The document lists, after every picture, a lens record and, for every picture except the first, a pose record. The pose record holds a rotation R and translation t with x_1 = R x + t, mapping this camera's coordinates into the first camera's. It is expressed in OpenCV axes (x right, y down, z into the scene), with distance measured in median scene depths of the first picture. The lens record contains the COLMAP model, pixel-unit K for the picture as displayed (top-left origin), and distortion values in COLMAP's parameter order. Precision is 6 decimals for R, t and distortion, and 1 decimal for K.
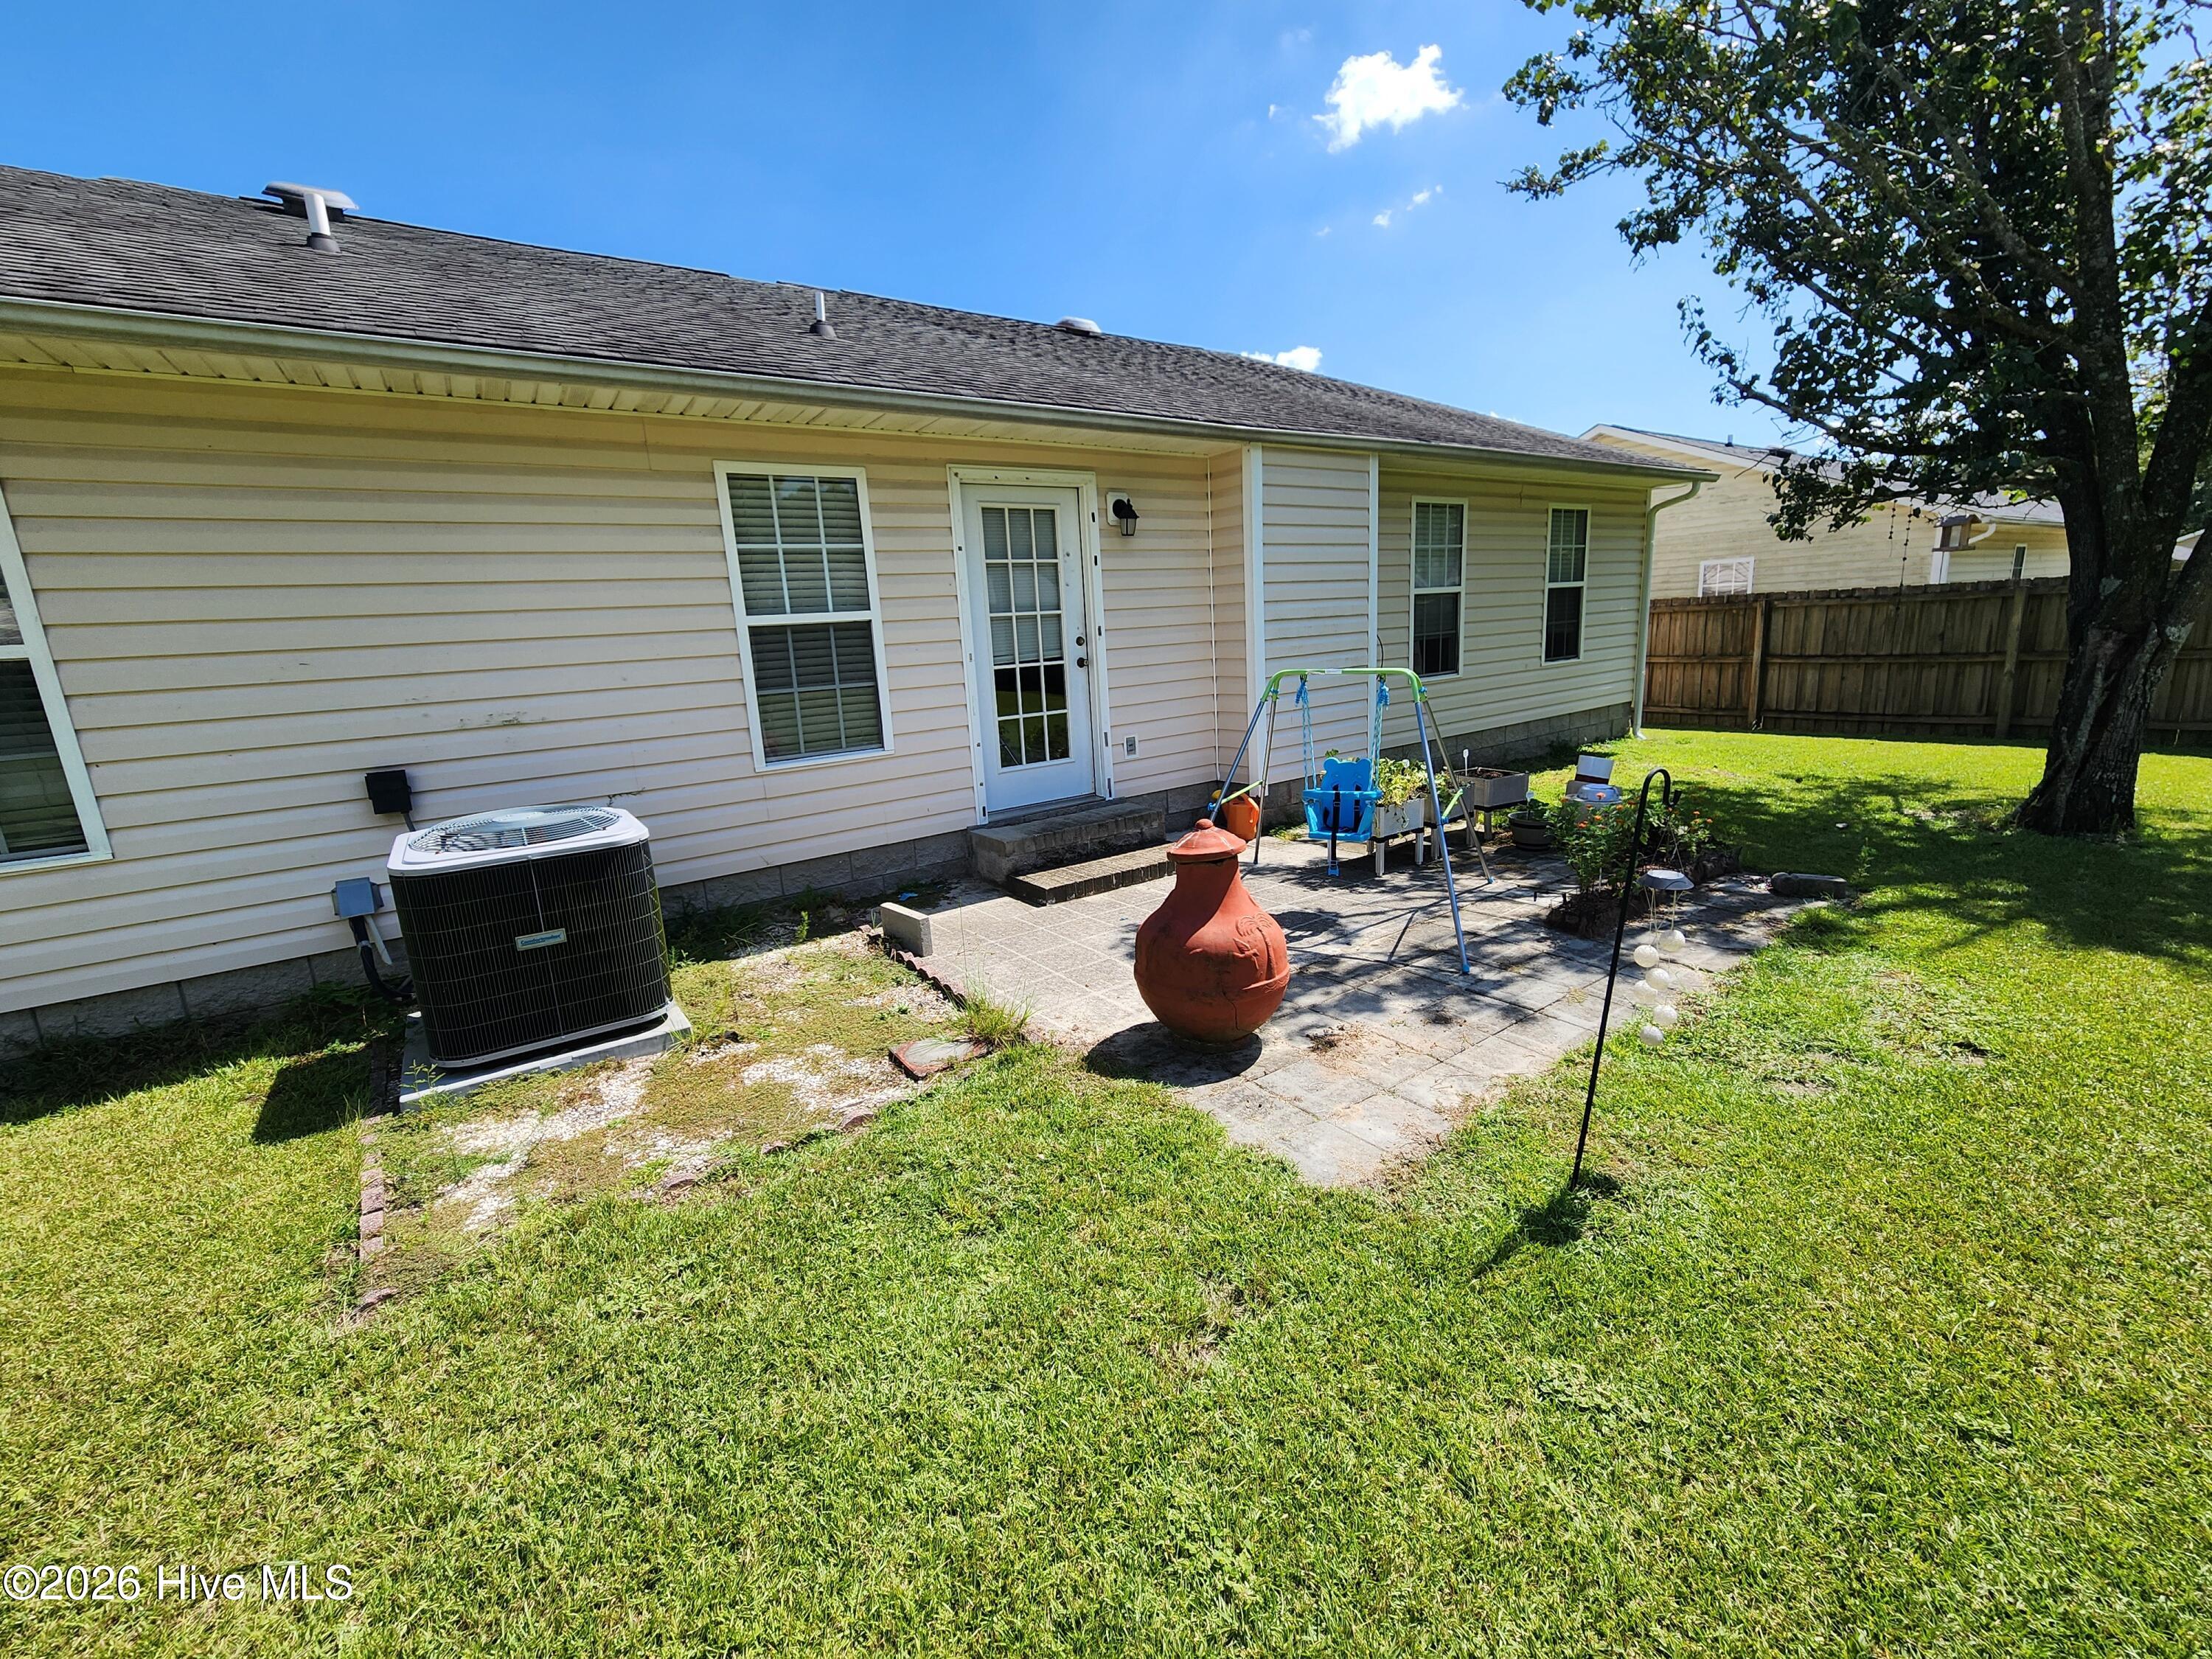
lens RADIAL K [[909.7, 0, 1108.1], [0, 909.7, 821.2], [0, 0, 1]] dist [-0.007646, 0.003818]
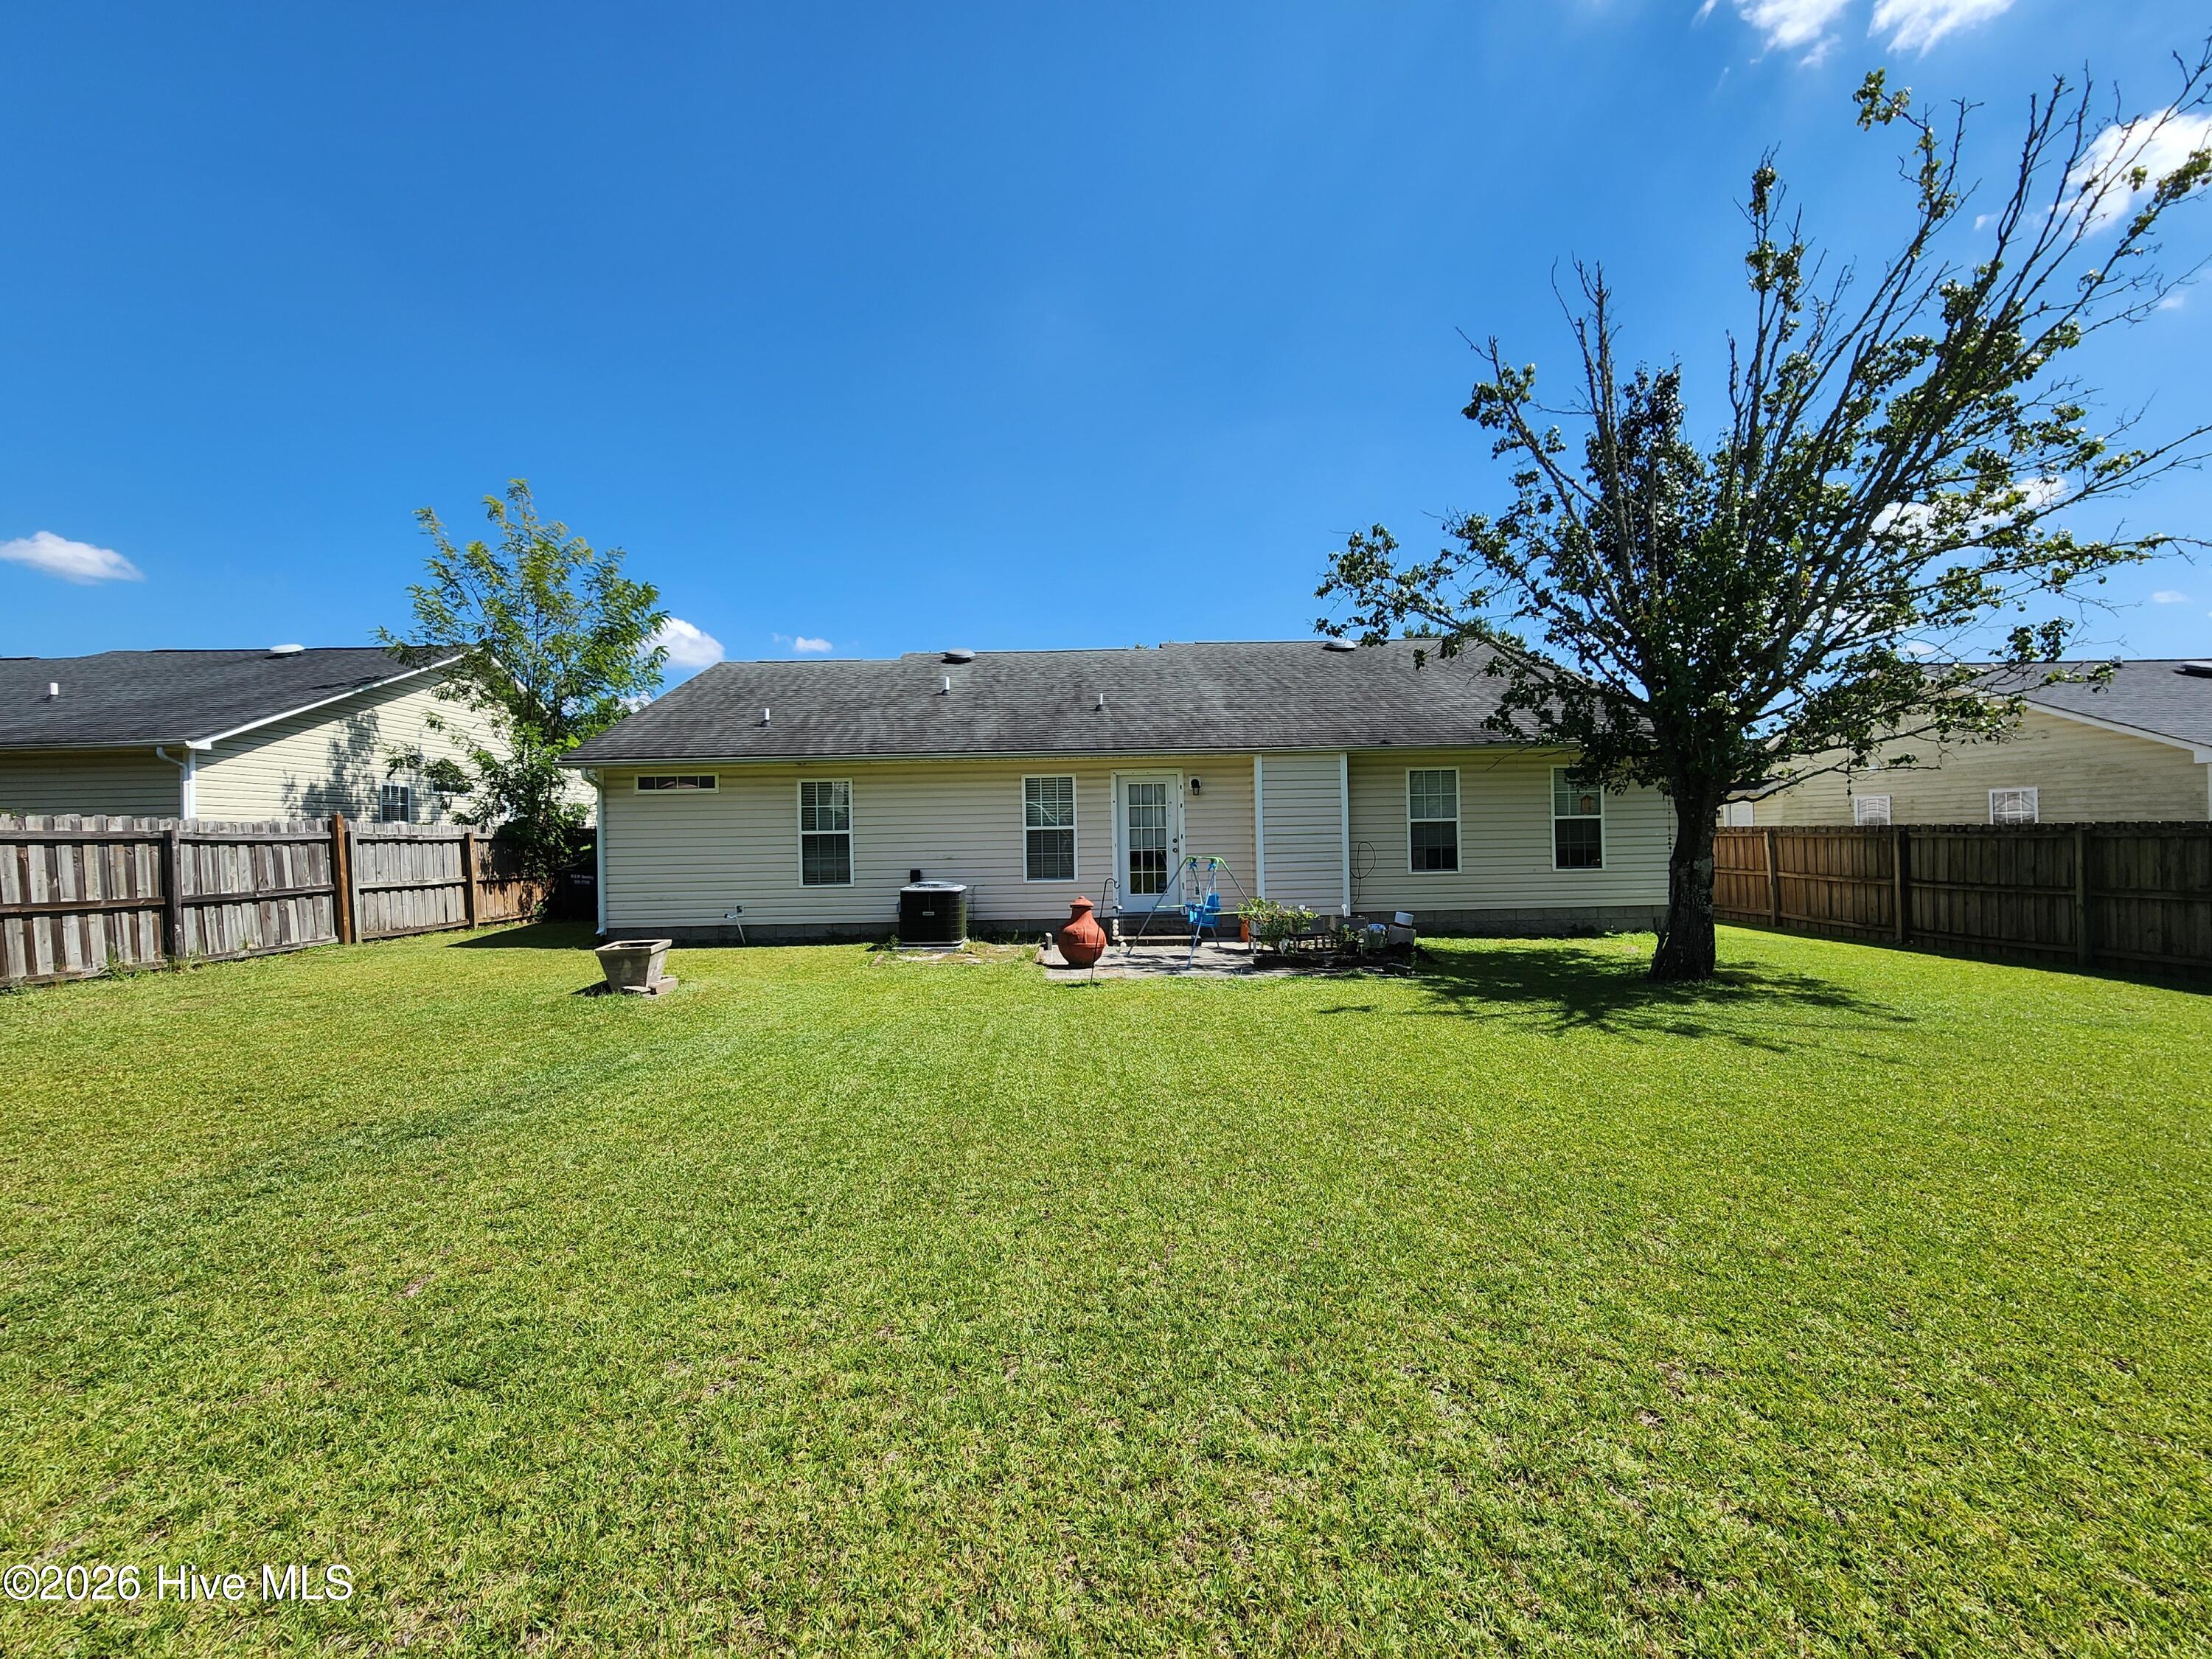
lens RADIAL K [[909.7, 0, 1108.1], [0, 909.7, 821.2], [0, 0, 1]] dist [-0.007646, 0.003818]
pose [[0.831194, 0.031134, -0.555110, 0.713625], [-0.143911, 0.976452, -0.160719, 0.089703], [0.537034, 0.213475, 0.816102, -0.603840]]
